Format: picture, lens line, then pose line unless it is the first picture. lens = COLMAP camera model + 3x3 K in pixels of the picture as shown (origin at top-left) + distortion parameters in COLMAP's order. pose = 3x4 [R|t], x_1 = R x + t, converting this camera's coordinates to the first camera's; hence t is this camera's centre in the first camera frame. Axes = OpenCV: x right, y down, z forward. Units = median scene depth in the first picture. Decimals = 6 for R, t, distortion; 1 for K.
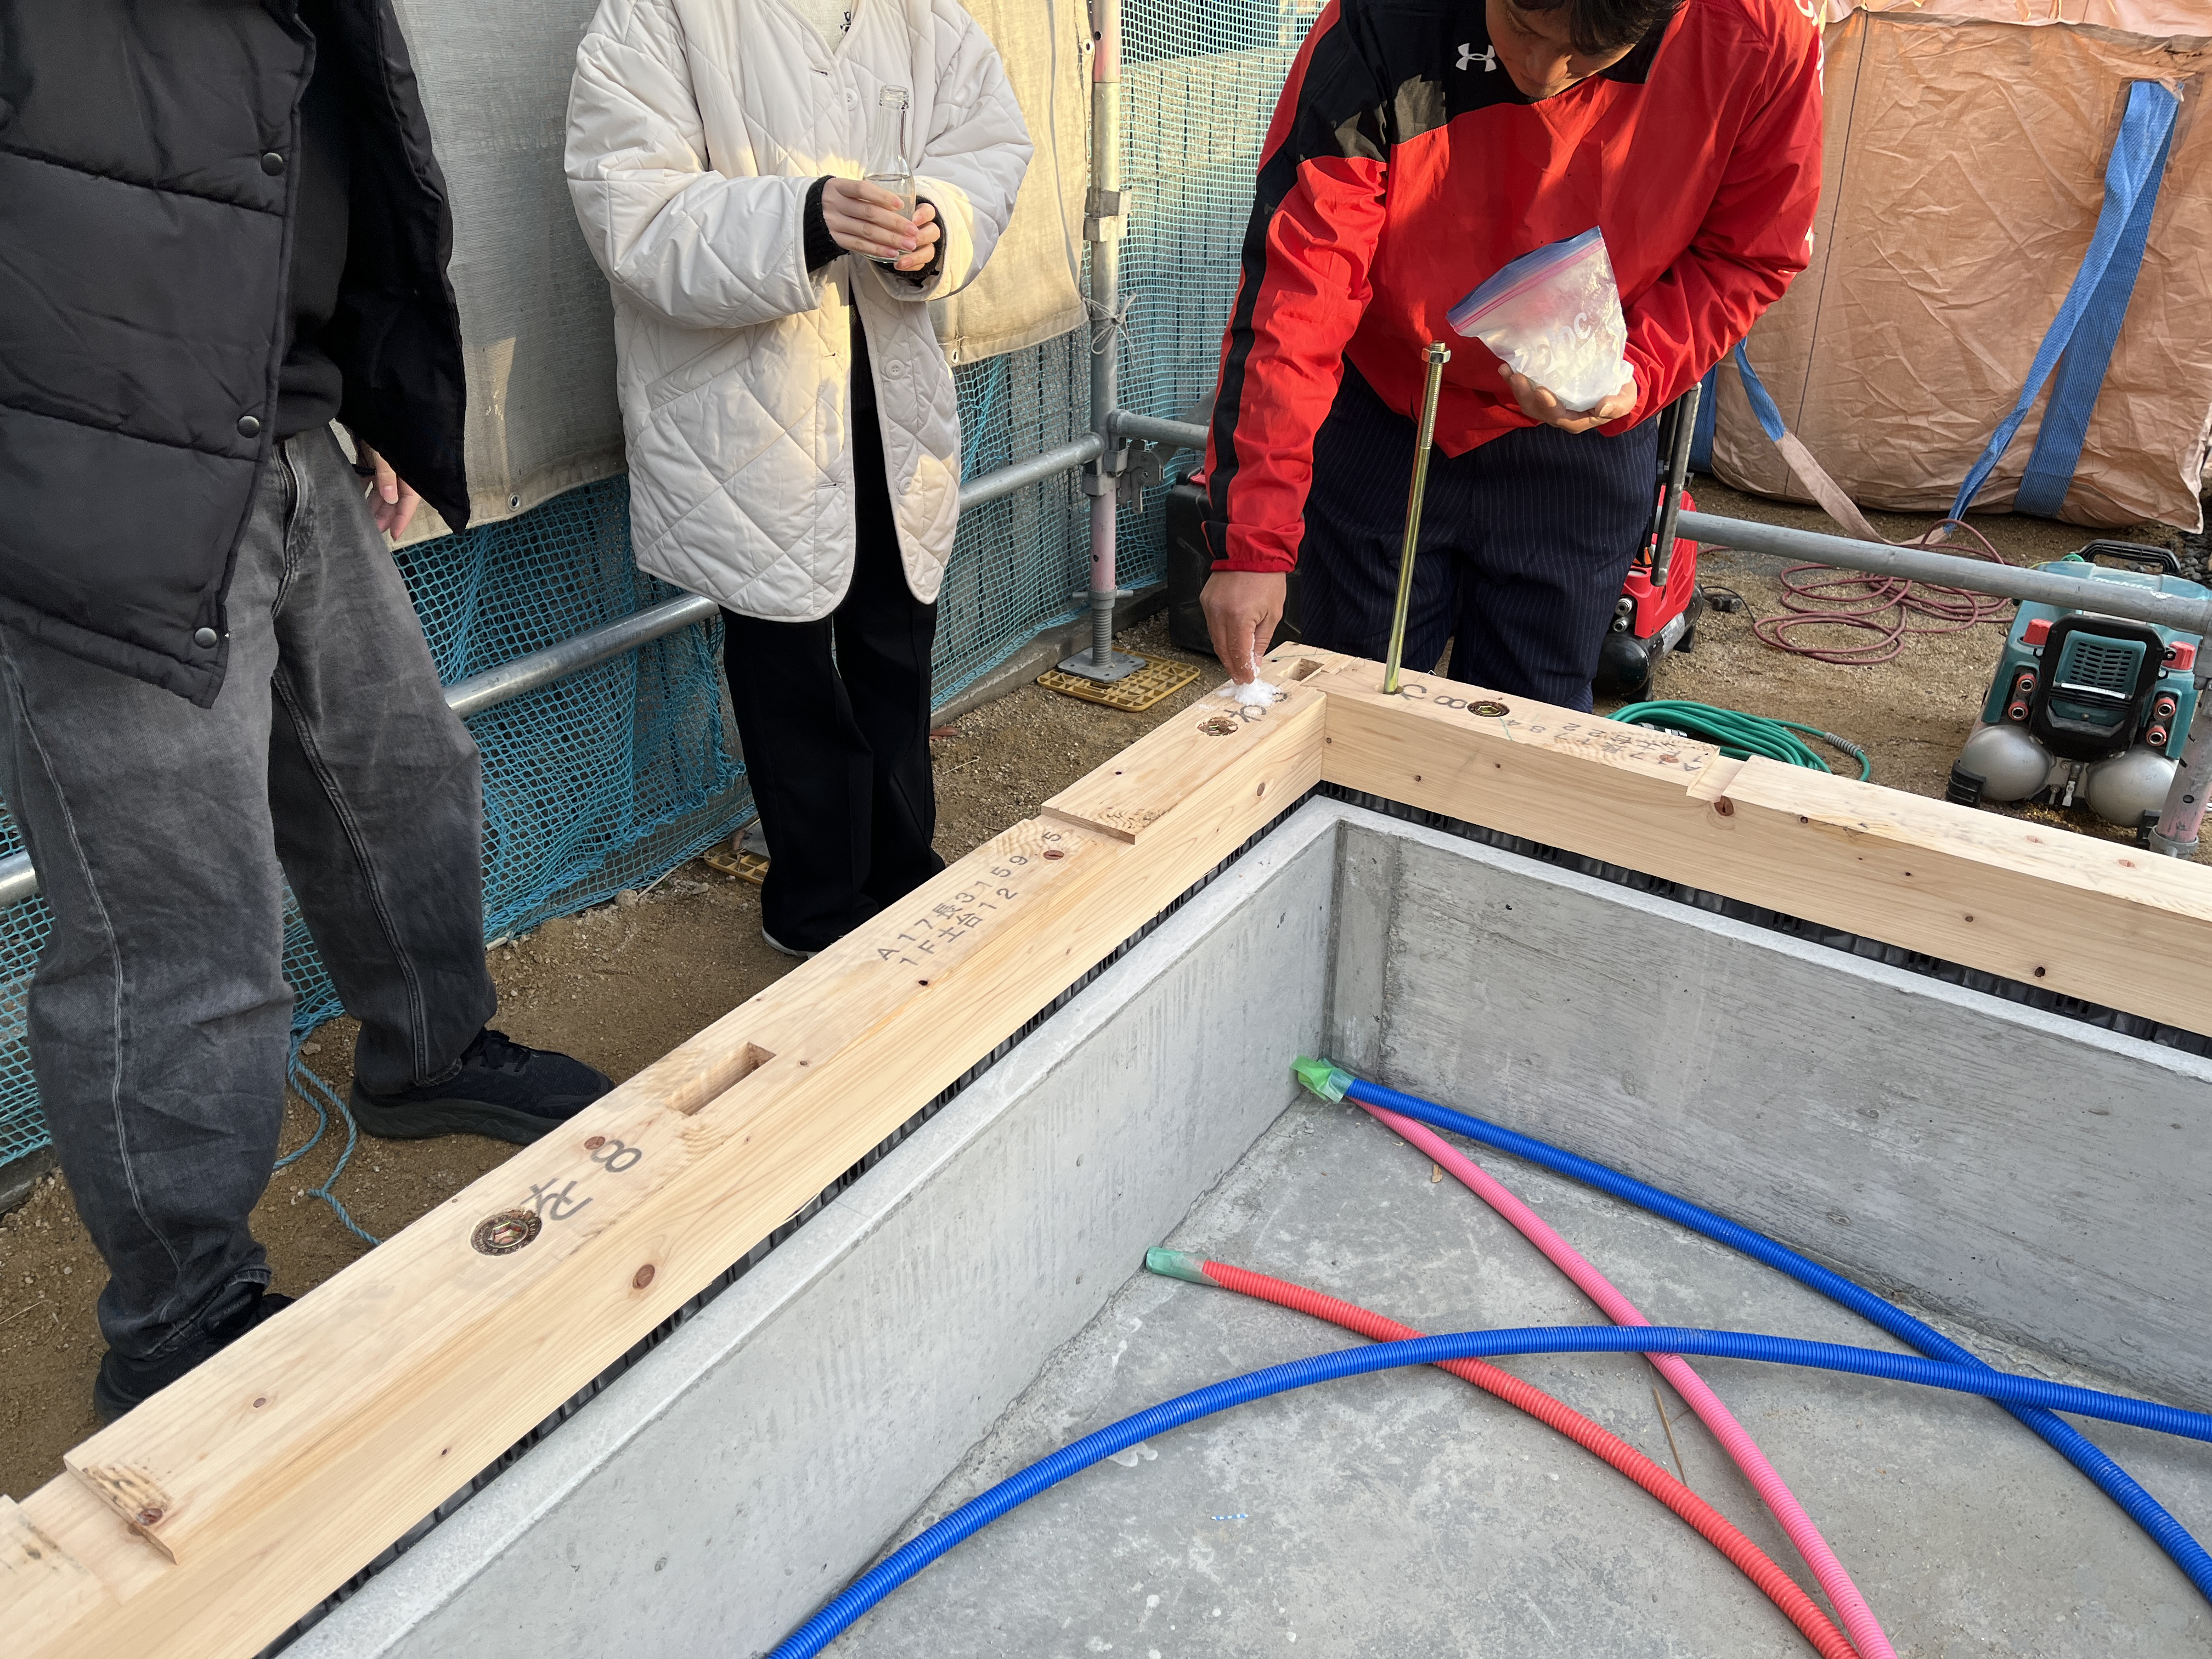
lens RADIAL K [[1669.5, 0, 1106.0], [0, 1669.5, 829.5], [0, 0, 1]] dist [-0.019249, -0.002161]
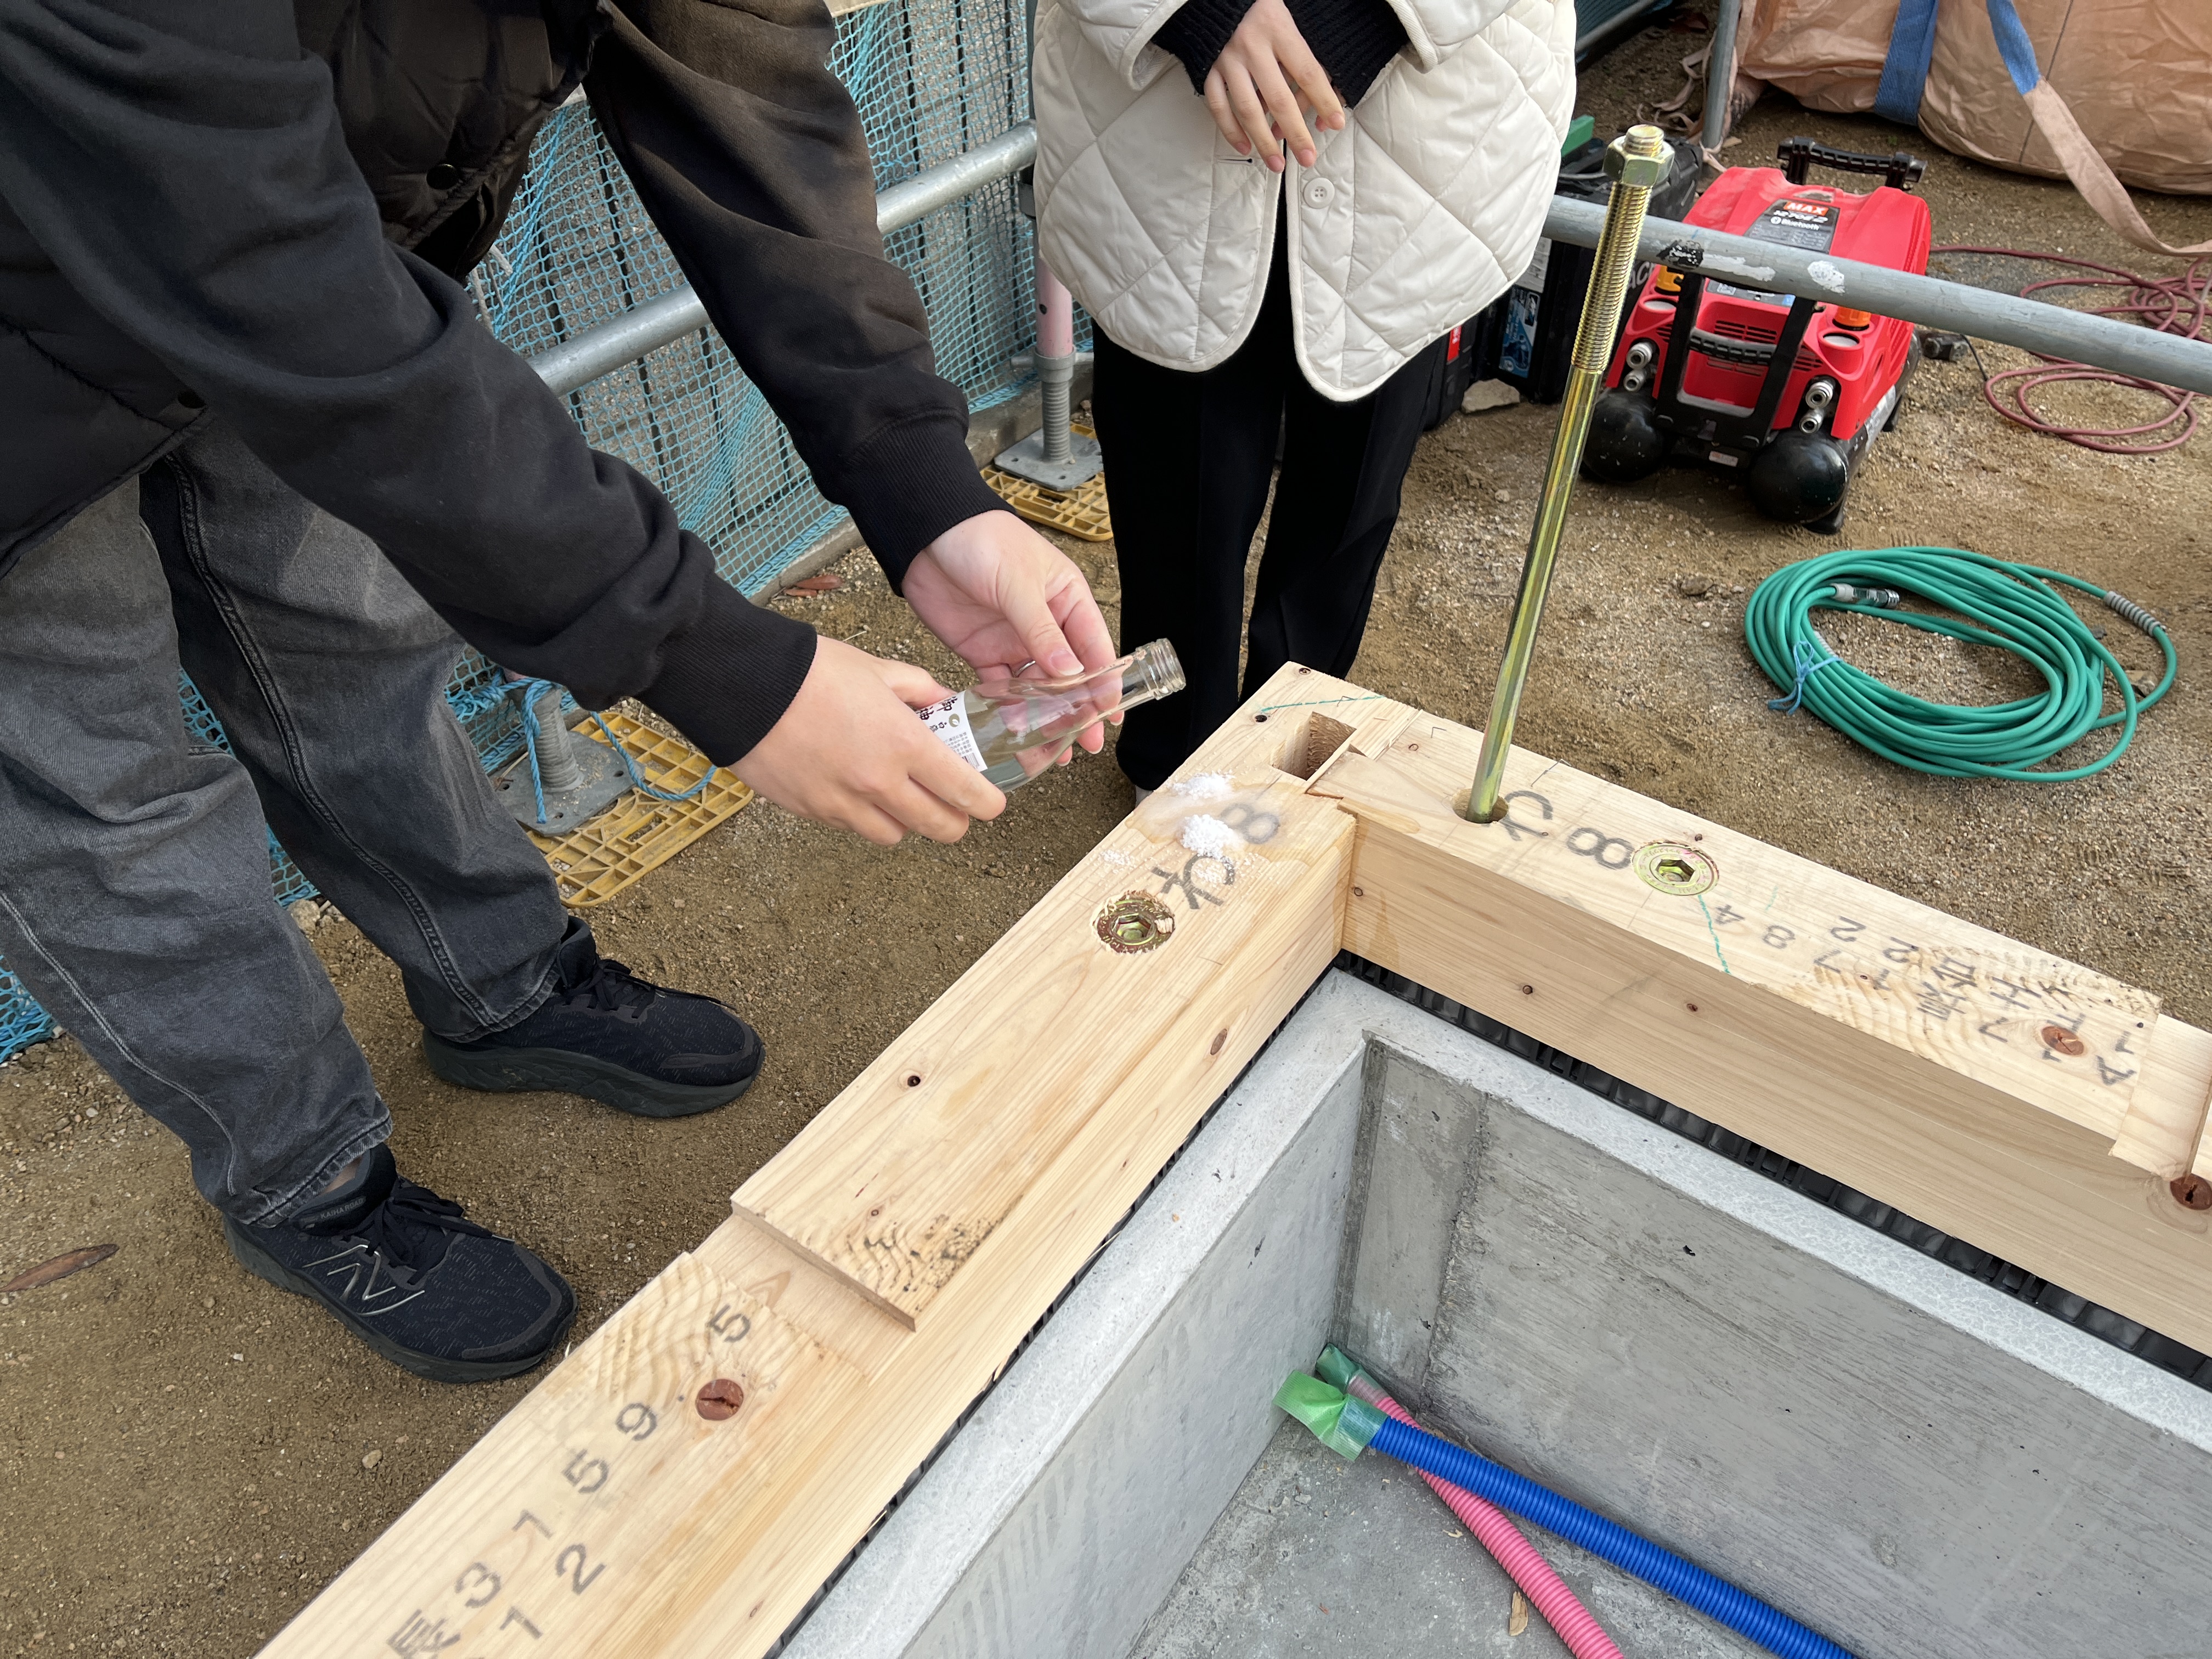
lens RADIAL K [[1691.9, 0, 1106.0], [0, 1691.9, 829.5], [0, 0, 1]] dist [0.035327, -0.070135]
pose [[0.999692, 0.010030, -0.022707, 0.063937], [-0.004746, 0.975092, 0.221751, -0.185924], [0.024365, -0.221575, 0.974839, 0.467952]]
